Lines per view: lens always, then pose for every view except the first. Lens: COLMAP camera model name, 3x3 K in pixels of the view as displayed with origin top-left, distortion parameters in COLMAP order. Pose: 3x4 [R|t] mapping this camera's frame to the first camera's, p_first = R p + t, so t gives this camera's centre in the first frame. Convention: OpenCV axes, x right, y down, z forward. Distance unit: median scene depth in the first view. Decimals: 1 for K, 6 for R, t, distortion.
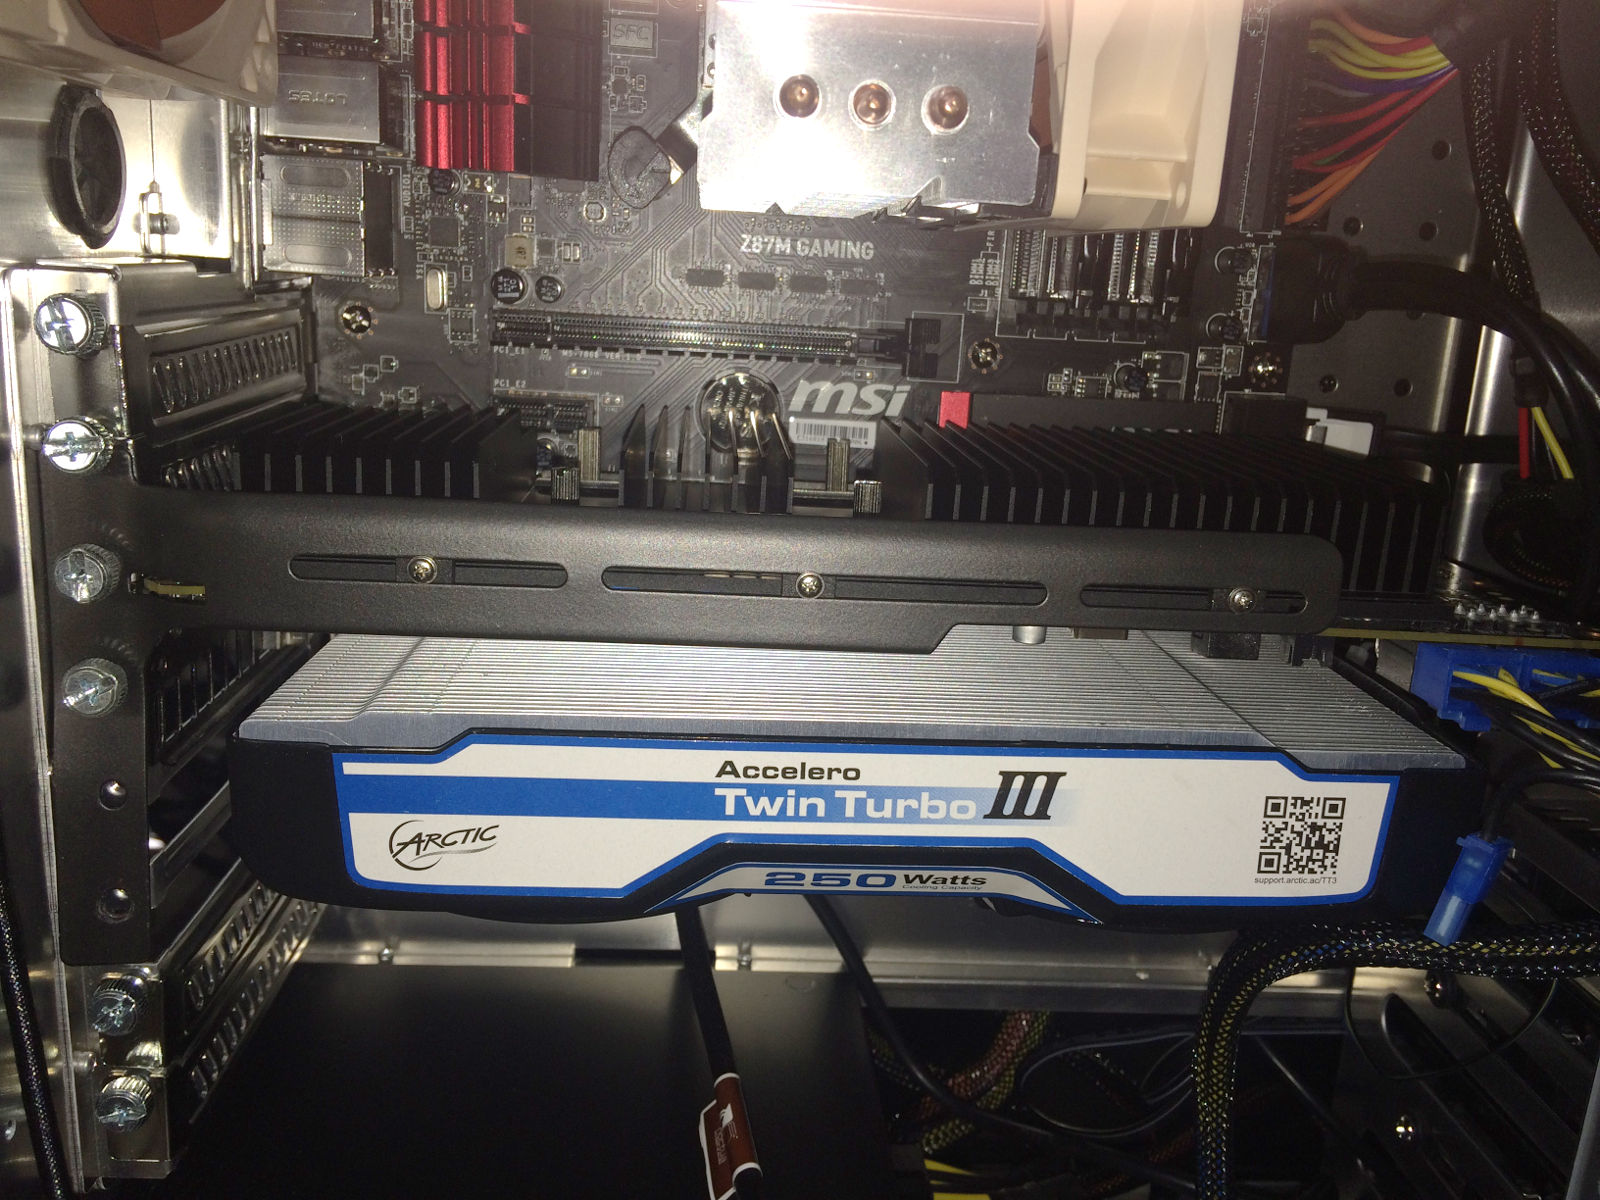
lens RADIAL K [[1365.9, 0, 800.0], [0, 1365.9, 600.0], [0, 0, 1]] dist [0.085365, -0.150781]
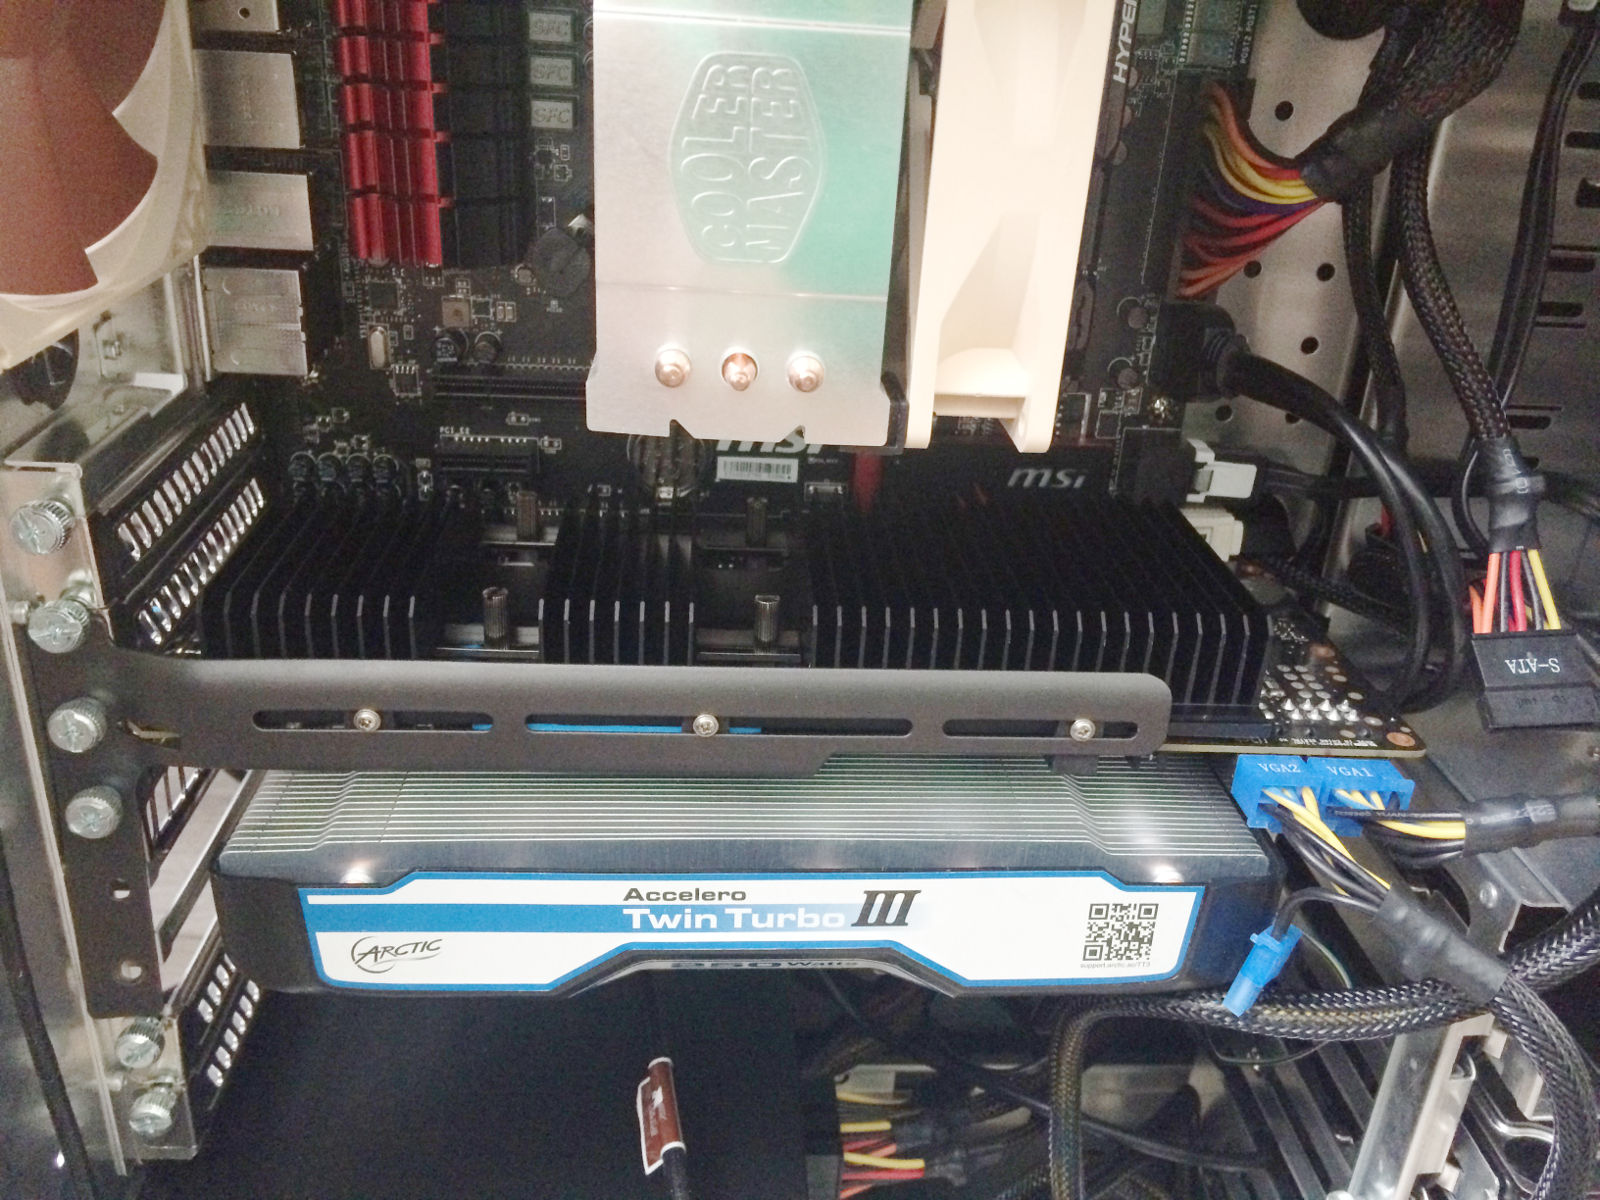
lens RADIAL K [[1365.9, 0, 800.0], [0, 1365.9, 600.0], [0, 0, 1]] dist [0.085365, -0.150781]
pose [[0.999994, -0.000153, -0.003481, 0.092729], [0.000798, 0.982503, 0.186246, -0.337138], [0.003392, -0.186248, 0.982497, -0.115684]]
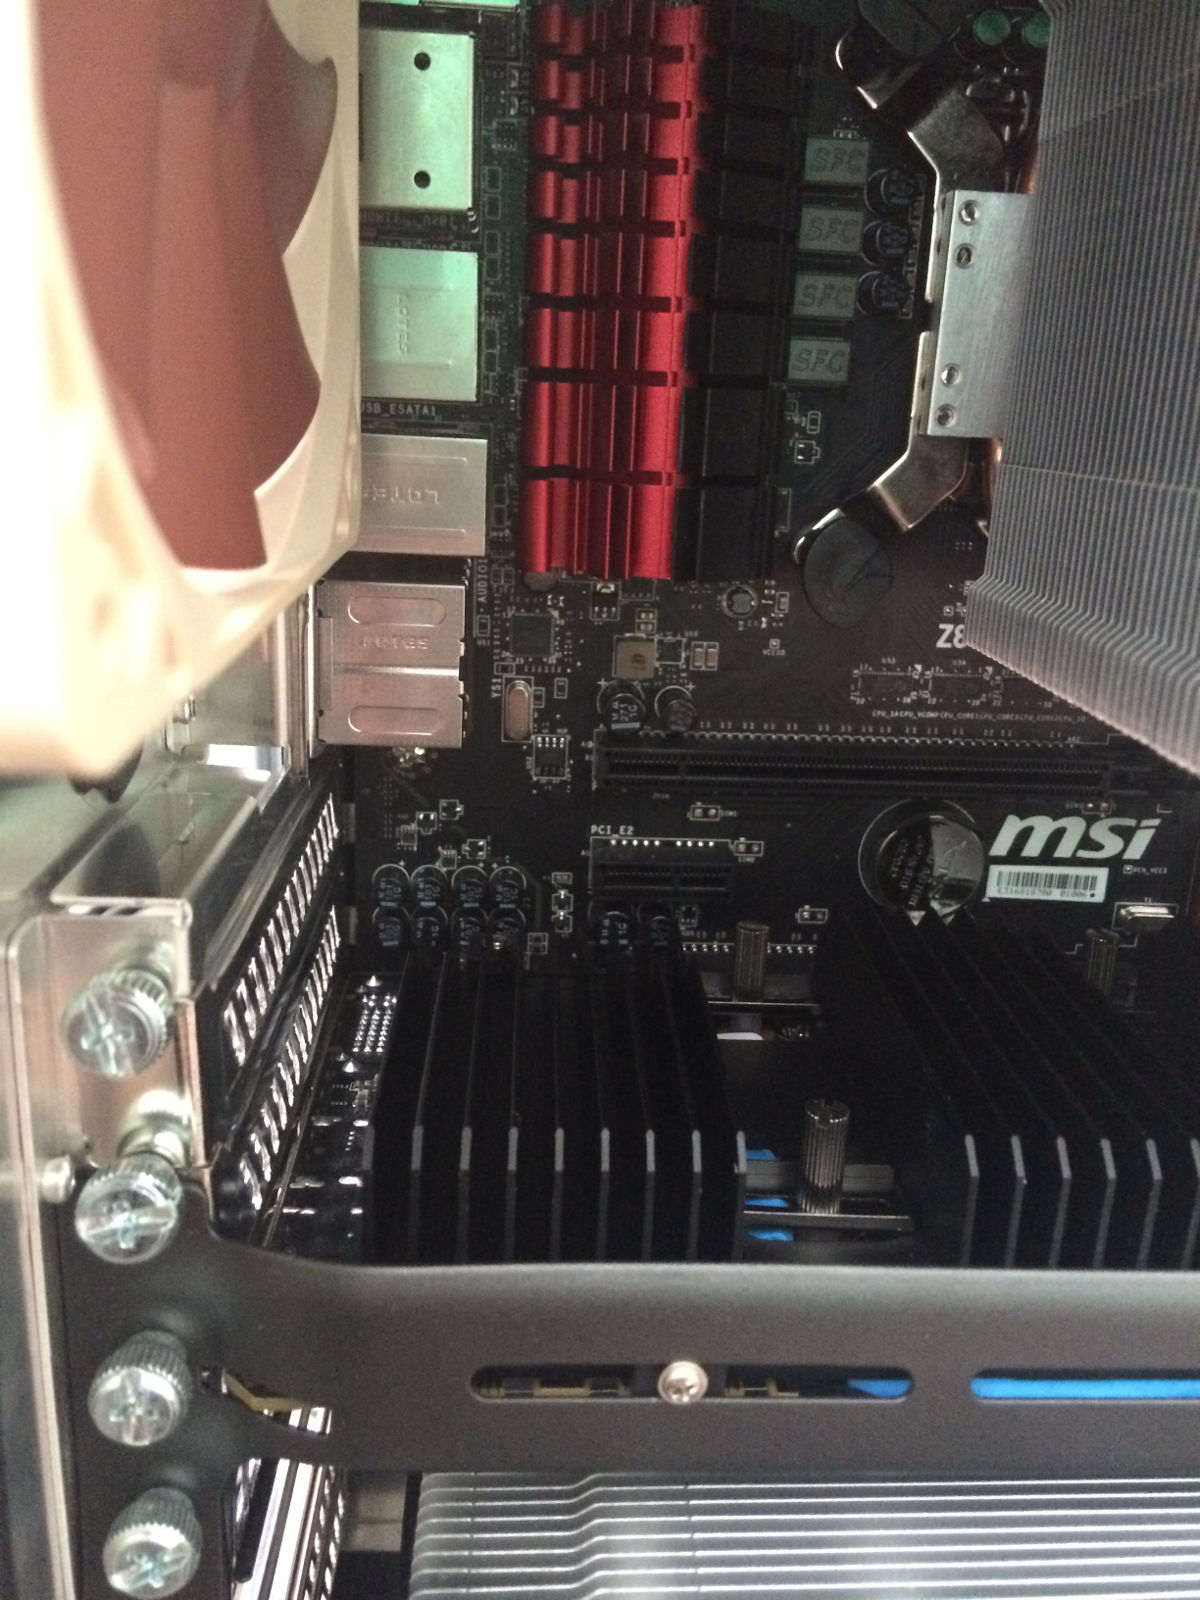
lens RADIAL K [[1365.9, 0, 588.1], [0, 1365.9, 799.0], [0, 0, 1]] dist [0.085365, -0.150781]
pose [[0.999638, -0.008618, -0.025503, -0.304337], [0.009747, 0.998962, 0.044506, -0.306638], [0.025093, -0.044738, 0.998684, 0.409823]]
